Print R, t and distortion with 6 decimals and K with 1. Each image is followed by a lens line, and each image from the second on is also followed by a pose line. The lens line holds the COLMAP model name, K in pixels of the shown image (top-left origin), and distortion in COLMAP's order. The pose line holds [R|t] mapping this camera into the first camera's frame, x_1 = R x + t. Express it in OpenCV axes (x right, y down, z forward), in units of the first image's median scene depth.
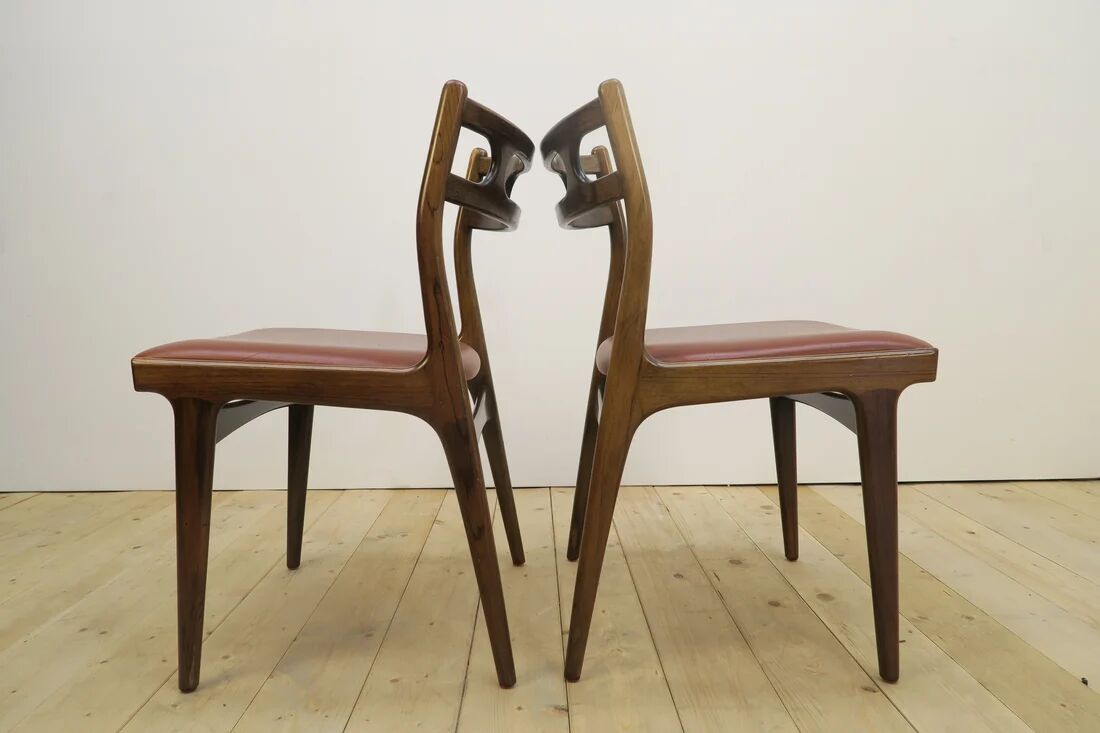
lens RADIAL K [[754.6, 0, 552.7], [0, 754.6, 377.0], [0, 0, 1]] dist [-0.029727, 0.013785]
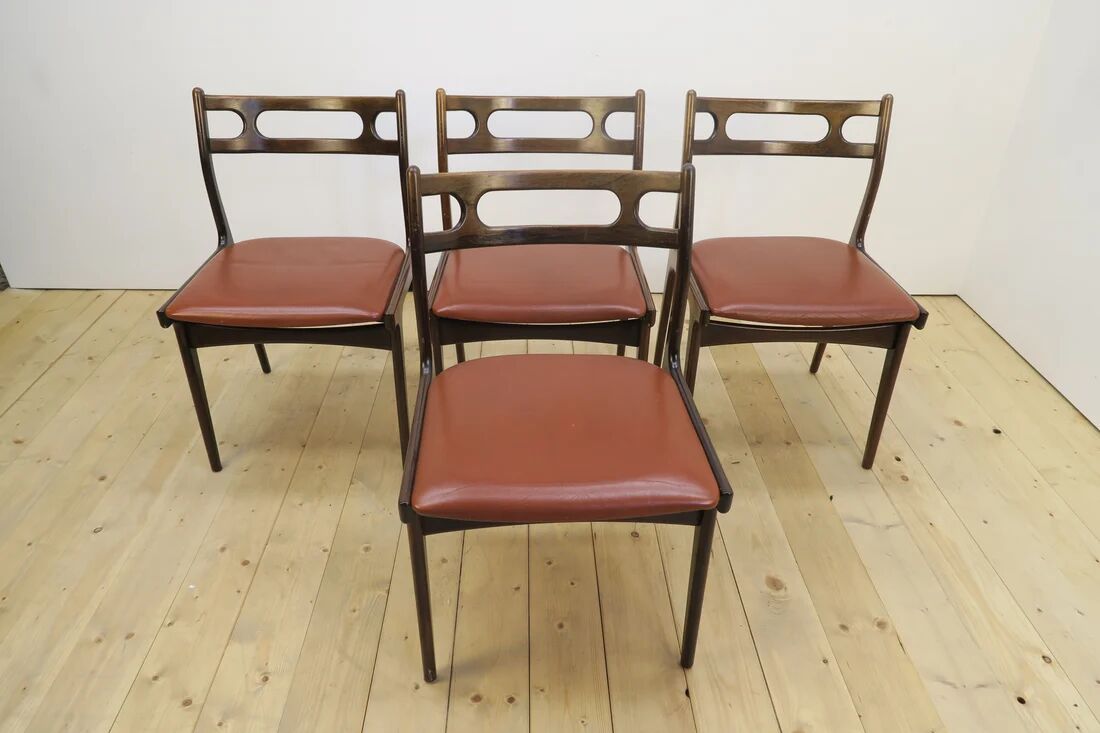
lens RADIAL K [[754.6, 0, 552.4], [0, 754.6, 363.1], [0, 0, 1]] dist [-0.029727, 0.013785]
pose [[0.999642, 0.017953, 0.019841, 0.028421], [-0.024722, 0.903340, 0.428213, -0.495421], [-0.010236, -0.428550, 0.903460, -0.351711]]
